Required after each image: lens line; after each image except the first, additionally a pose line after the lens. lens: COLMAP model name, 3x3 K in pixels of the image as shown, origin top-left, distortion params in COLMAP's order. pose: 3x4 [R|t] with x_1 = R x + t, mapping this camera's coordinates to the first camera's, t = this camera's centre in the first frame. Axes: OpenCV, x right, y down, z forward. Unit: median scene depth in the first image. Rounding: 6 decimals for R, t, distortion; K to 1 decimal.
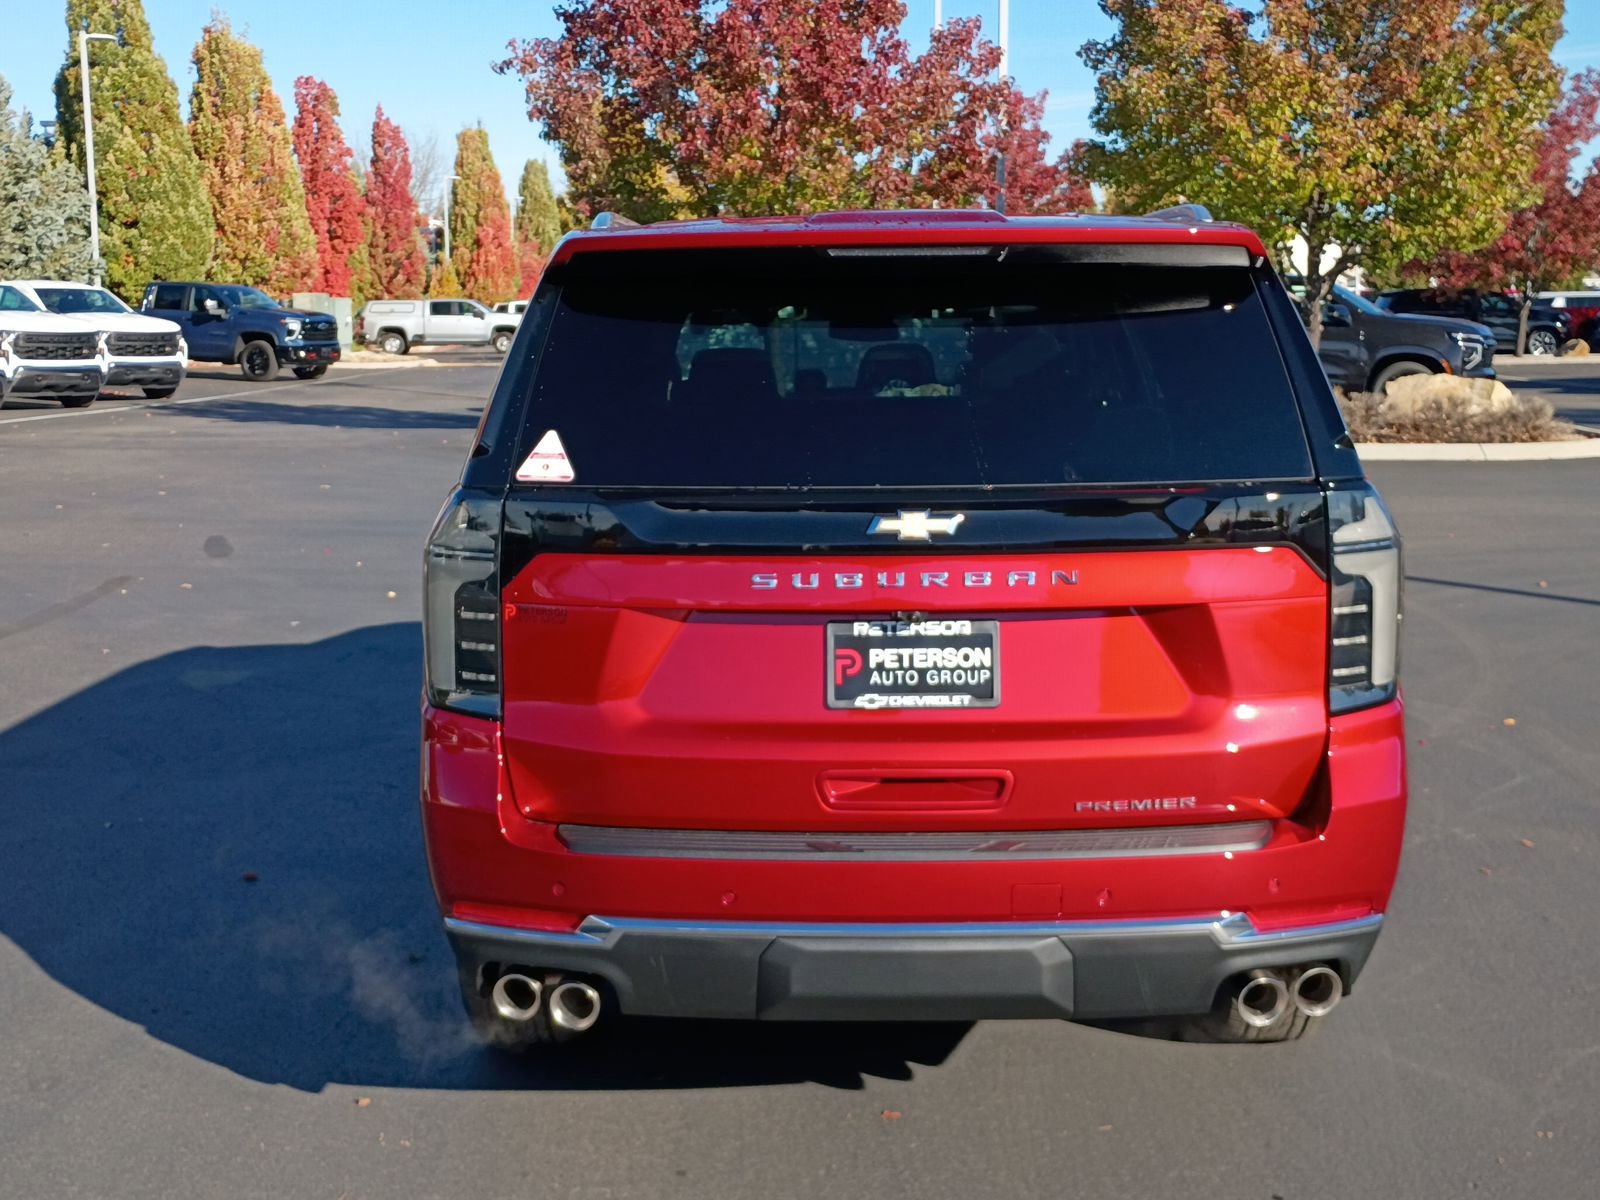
lens RADIAL K [[2044.0, 0, 712.9], [0, 2044.0, 599.2], [0, 0, 1]] dist [0.042875, -0.003401]
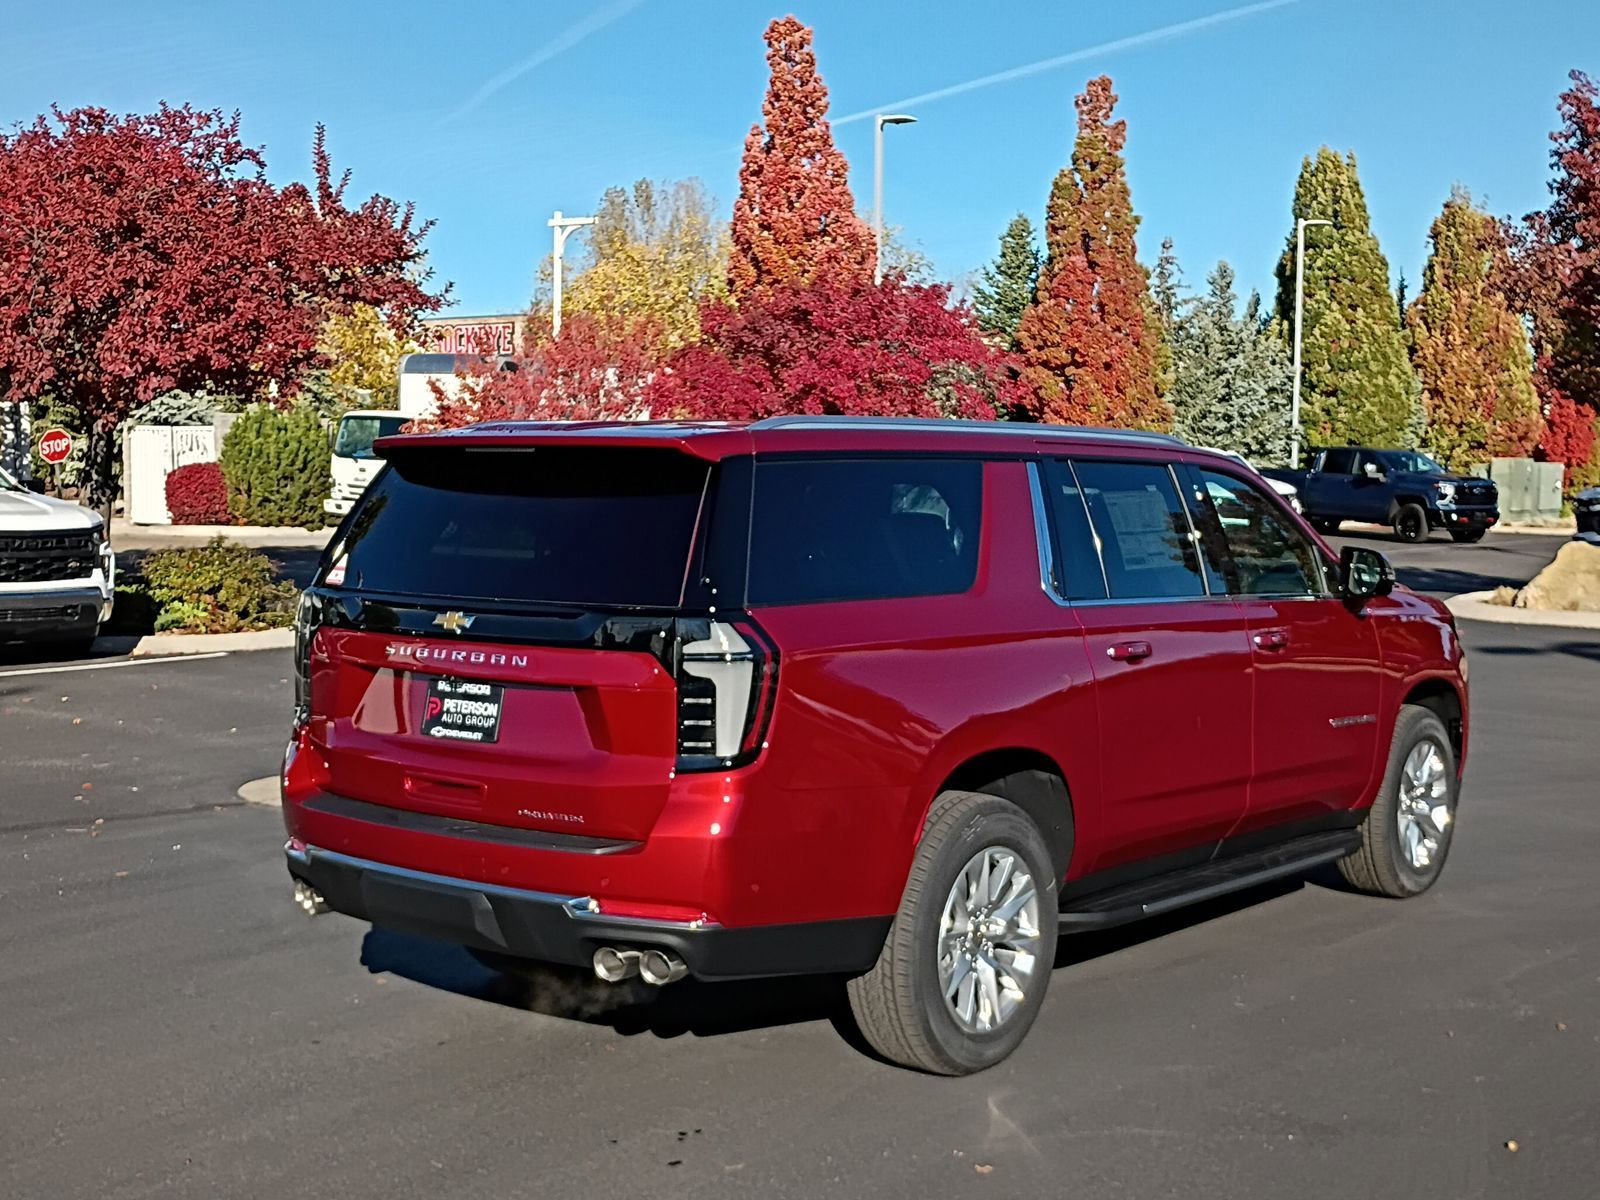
lens RADIAL K [[2127.9, 0, 762.2], [0, 2127.9, 560.2], [0, 0, 1]] dist [0.015052, -0.082005]
pose [[0.765491, 0.038248, -0.642309, 0.204723], [-0.100190, 0.993142, -0.060265, -0.001150], [0.635599, 0.110485, 0.764073, -0.017454]]
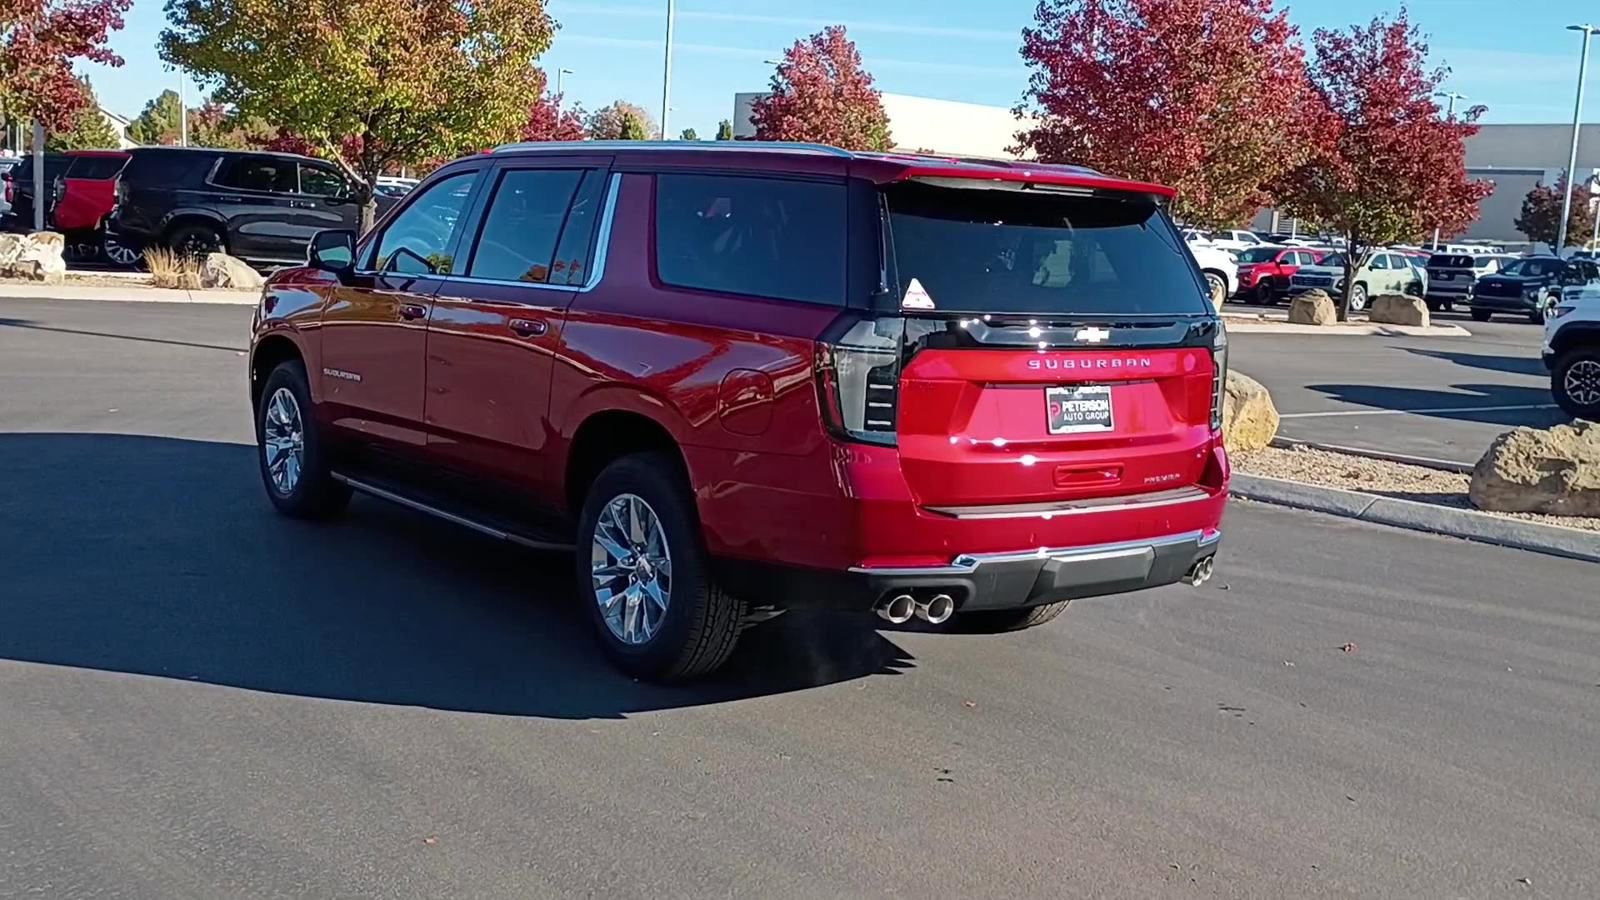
lens RADIAL K [[1794.2, 0, 802.2], [0, 1794.2, 491.3], [0, 0, 1]] dist [0.021950, -0.003034]
pose [[0.771750, -0.046256, 0.634242, -0.178586], [0.026938, 0.998834, 0.040068, 0.005309], [-0.635356, -0.013838, 0.772096, -0.017375]]
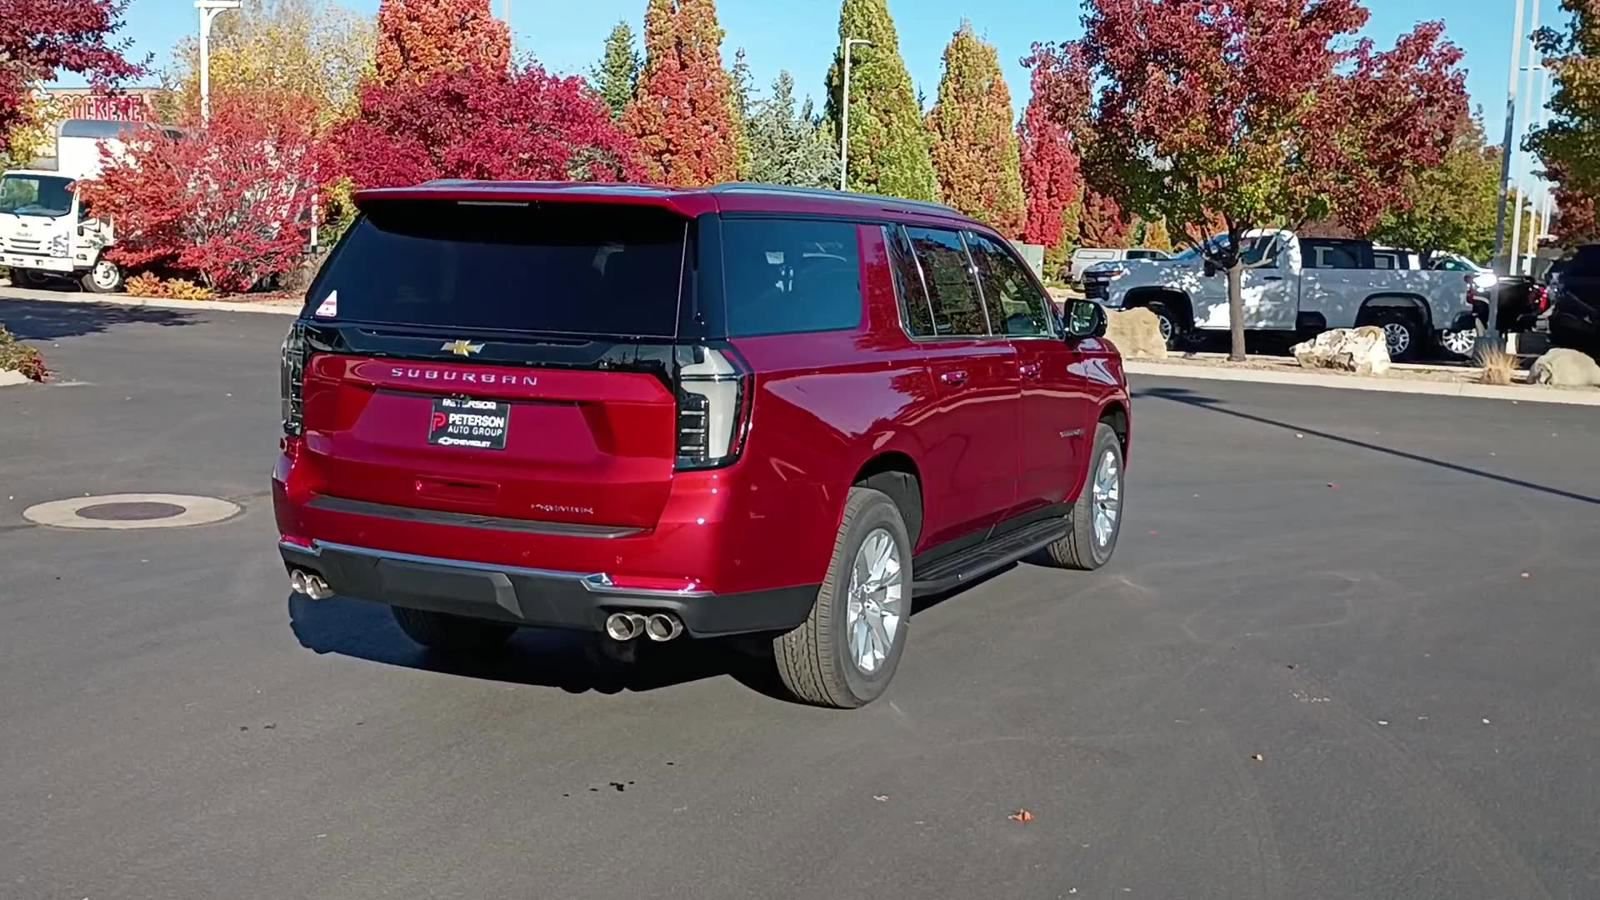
lens RADIAL K [[1794.2, 0, 802.2], [0, 1794.2, 491.3], [0, 0, 1]] dist [0.021950, -0.003034]
pose [[0.909328, 0.087719, -0.406729, 0.162640], [-0.092624, 0.995672, 0.007655, 0.008224], [0.405640, 0.030713, 0.913517, -0.057524]]
